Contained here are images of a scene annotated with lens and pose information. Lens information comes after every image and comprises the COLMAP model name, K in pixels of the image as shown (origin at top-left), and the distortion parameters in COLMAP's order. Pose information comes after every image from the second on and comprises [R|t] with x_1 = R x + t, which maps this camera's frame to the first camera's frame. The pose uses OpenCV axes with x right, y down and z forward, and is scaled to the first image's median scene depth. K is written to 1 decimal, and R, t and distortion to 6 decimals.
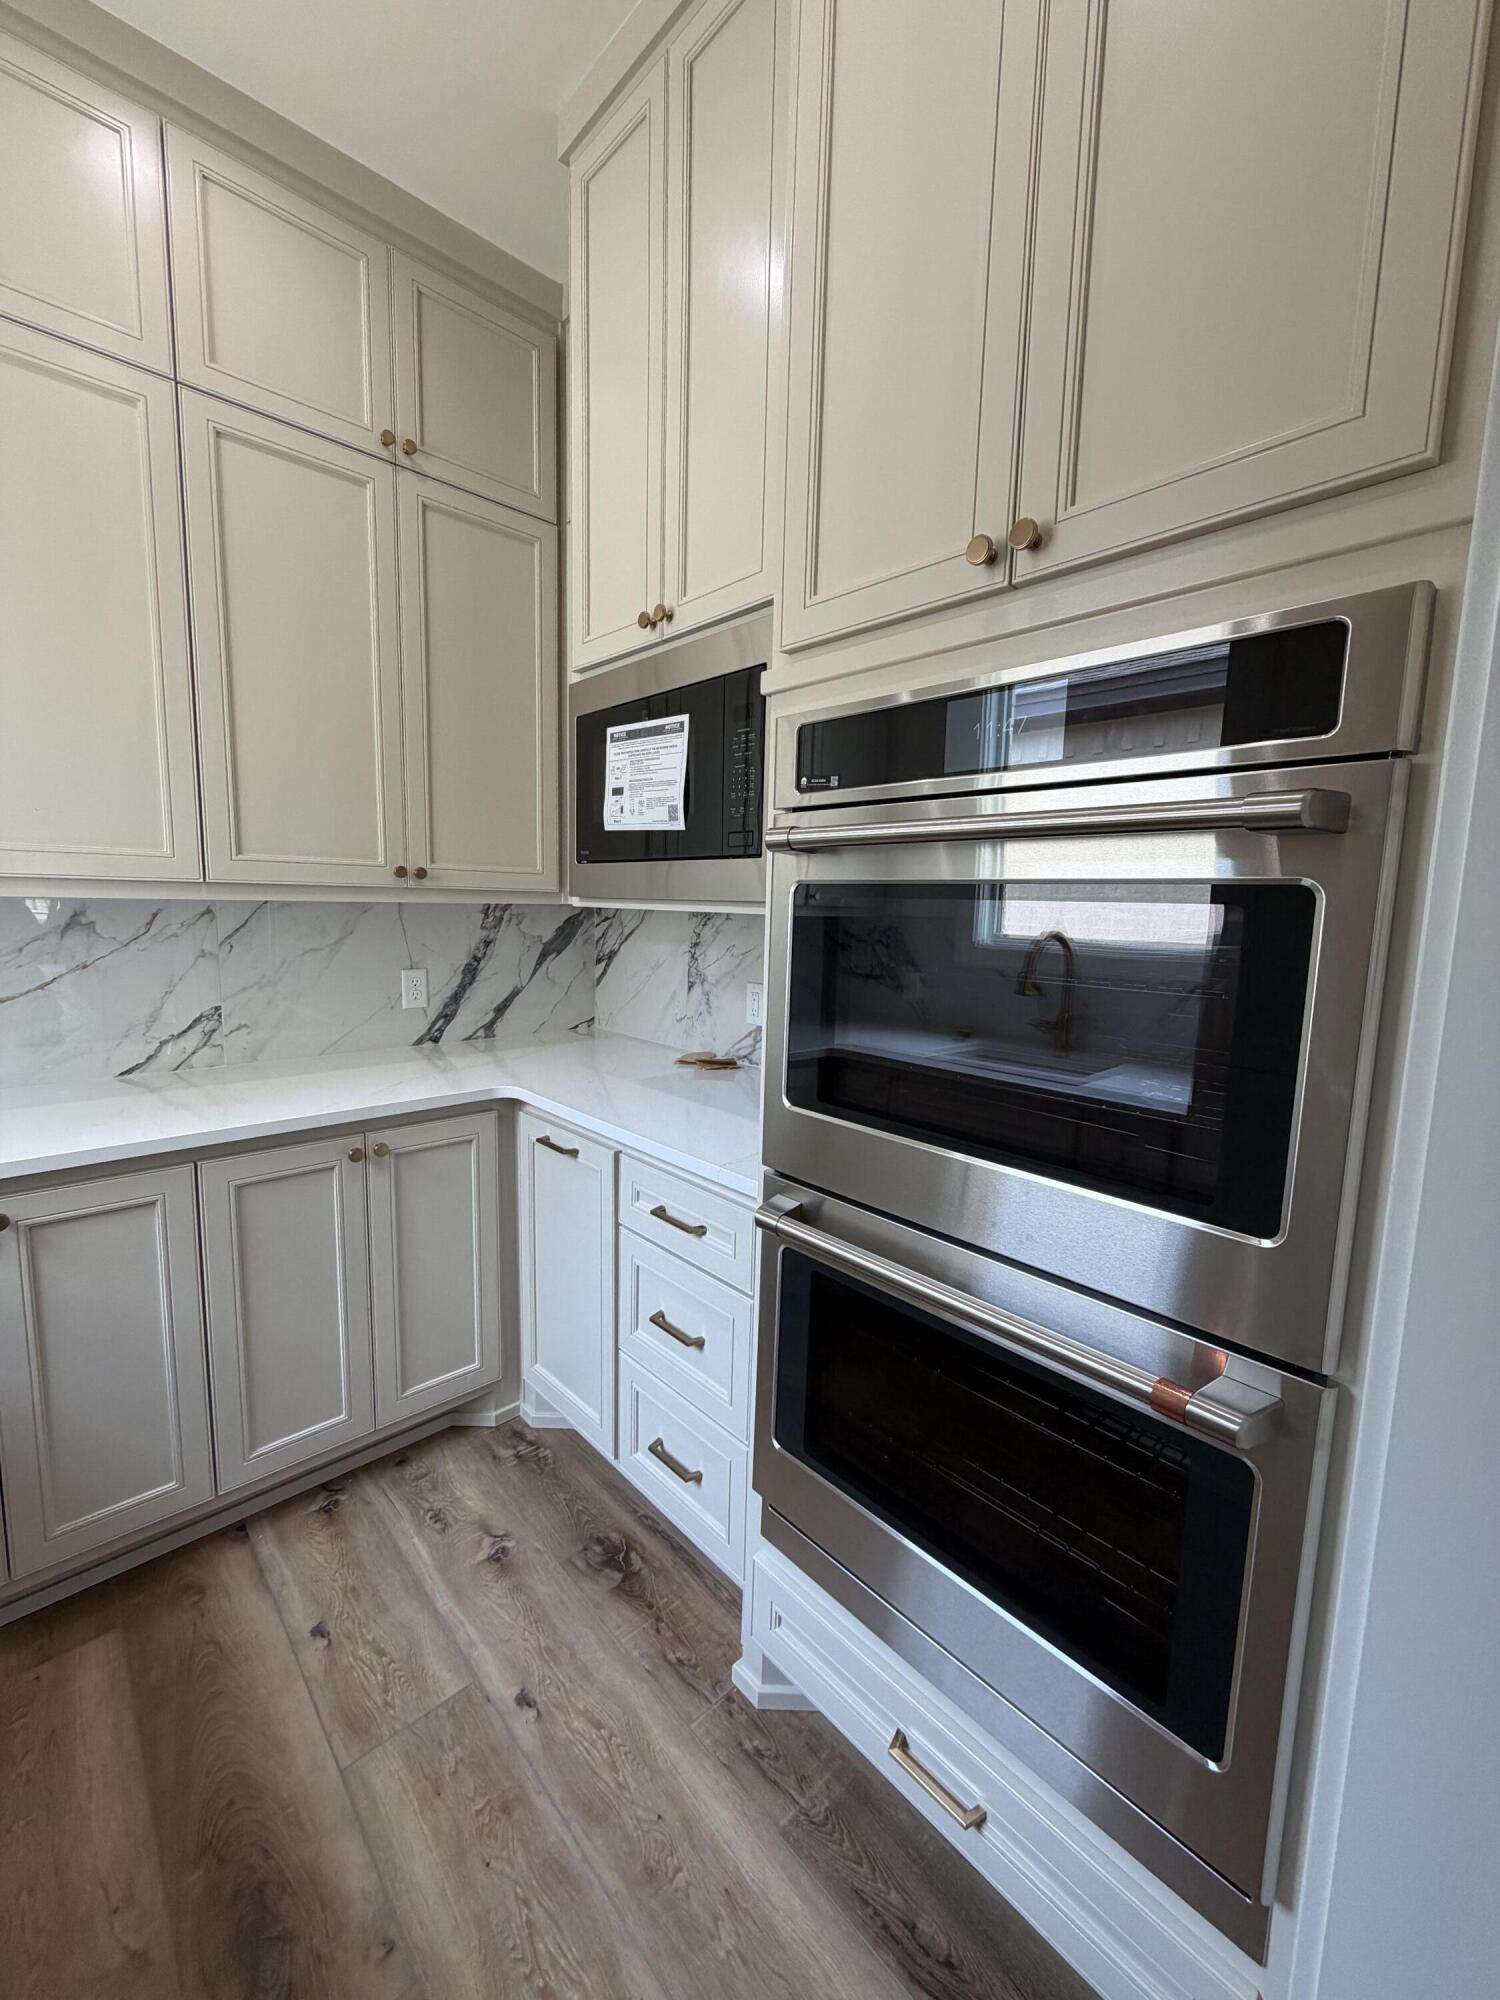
lens RADIAL K [[796.6, 0, 749.5], [0, 796.6, 995.5], [0, 0, 1]] dist [-0.000266, 0.000274]
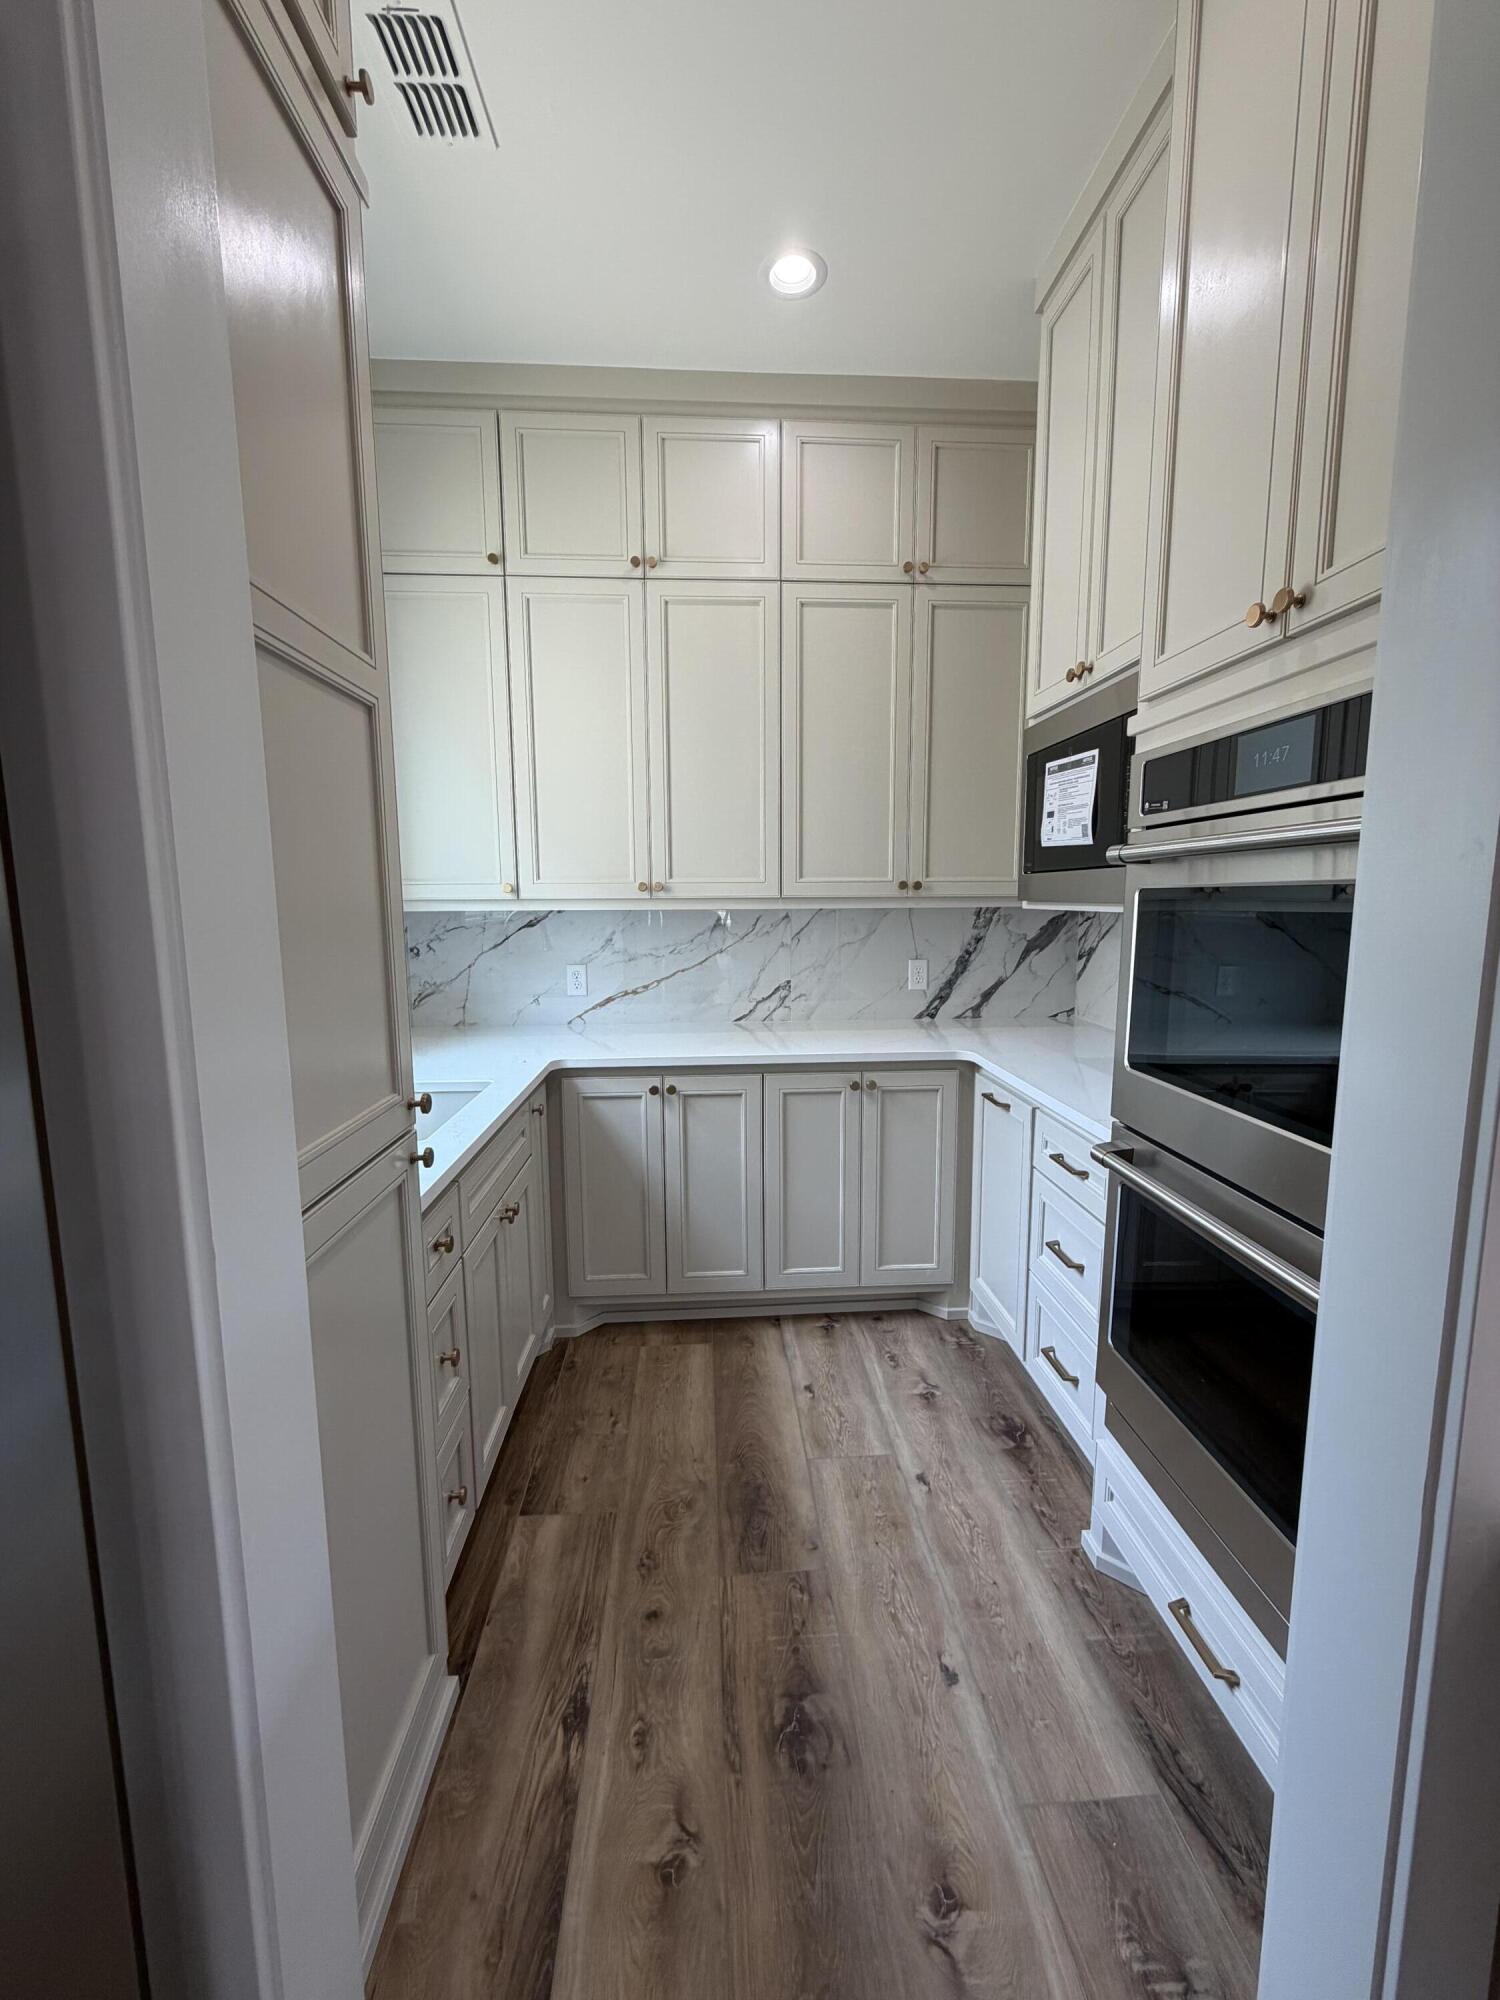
lens RADIAL K [[796.6, 0, 749.5], [0, 796.6, 995.5], [0, 0, 1]] dist [-0.000266, 0.000274]
pose [[0.771313, 0.050725, -0.634432, 0.266290], [-0.052204, 0.998502, 0.016367, 0.026023], [0.634312, 0.020496, 0.772805, -0.234367]]
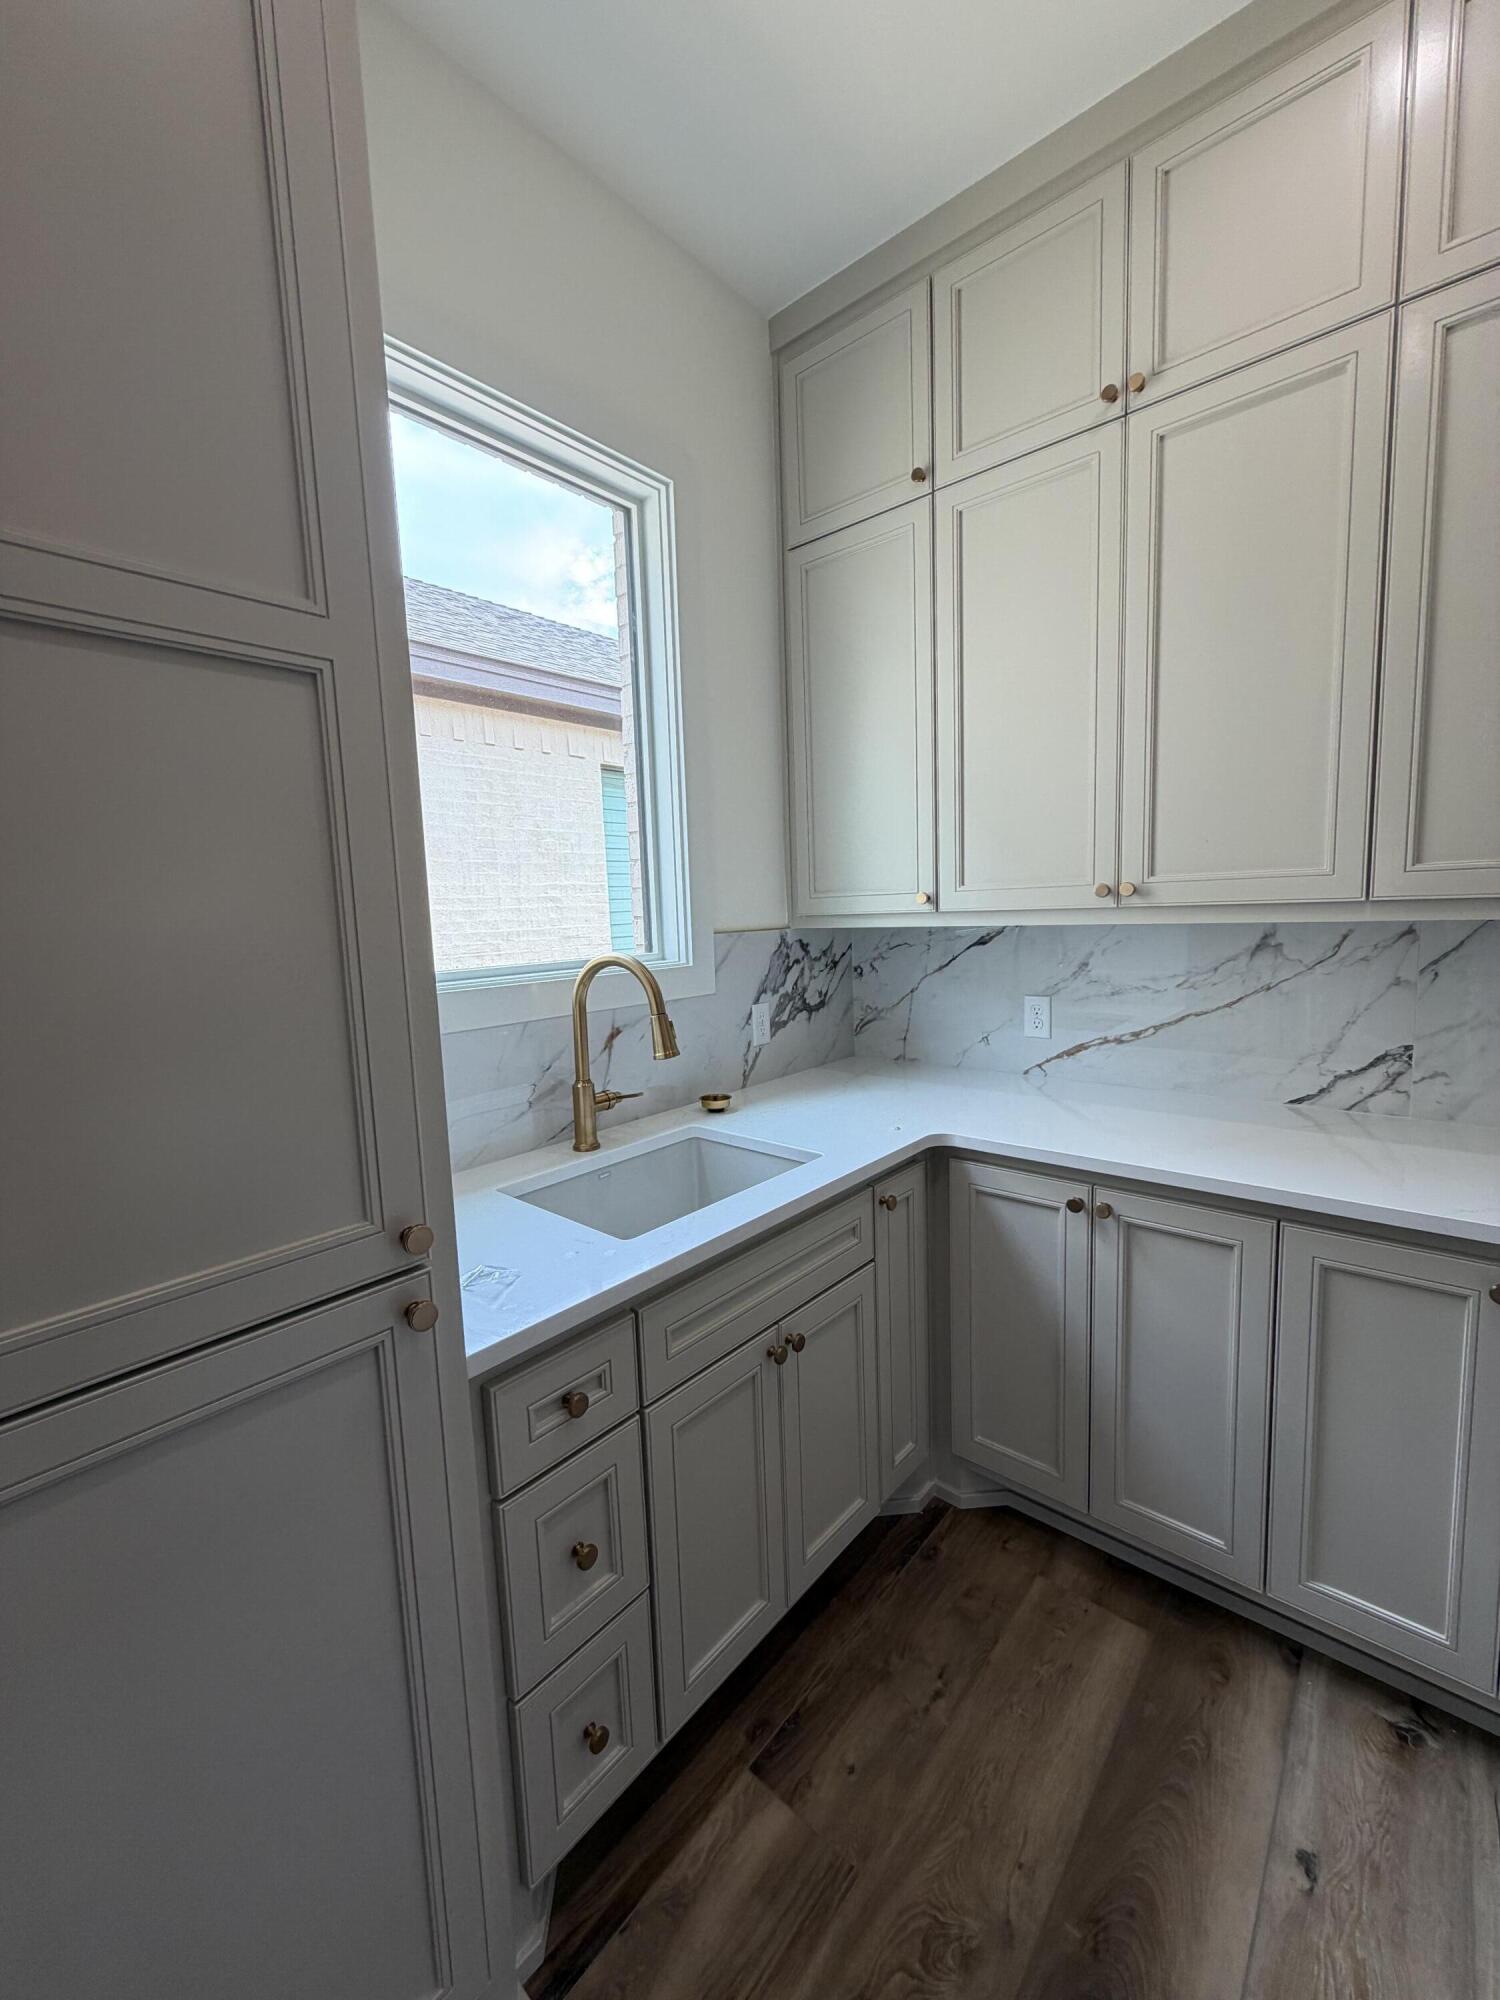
lens RADIAL K [[796.6, 0, 749.5], [0, 796.6, 995.5], [0, 0, 1]] dist [-0.000266, 0.000274]
pose [[0.107837, 0.082618, -0.990730, 0.093004], [-0.080996, 0.993958, 0.074072, -0.054283], [0.990864, 0.072257, 0.113877, 0.272900]]
